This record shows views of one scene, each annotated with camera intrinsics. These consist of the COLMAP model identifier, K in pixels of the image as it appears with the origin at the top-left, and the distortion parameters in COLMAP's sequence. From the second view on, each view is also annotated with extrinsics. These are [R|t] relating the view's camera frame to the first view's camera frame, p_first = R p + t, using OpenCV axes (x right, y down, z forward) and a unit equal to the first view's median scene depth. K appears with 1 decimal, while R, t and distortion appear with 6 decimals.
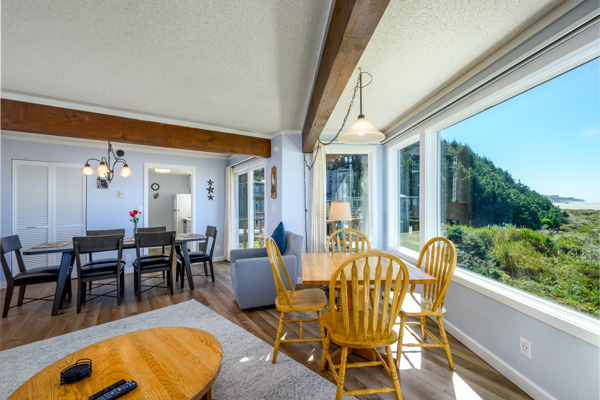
lens RADIAL K [[257.0, 0, 302.1], [0, 257.0, 198.1], [0, 0, 1]] dist [0.000694, 0.000045]
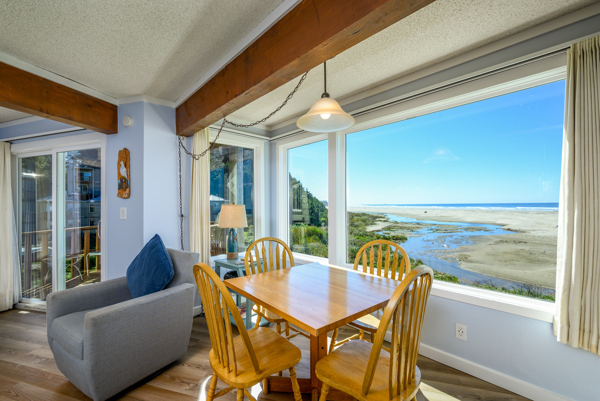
lens RADIAL K [[263.2, 0, 295.2], [0, 263.2, 201.0], [0, 0, 1]] dist [-0.002786, 0.000444]
pose [[0.787697, 0.012497, 0.615936, -0.177087], [-0.011026, 0.999920, -0.006187, 0.006999], [-0.615964, -0.001918, 0.787772, 0.219606]]
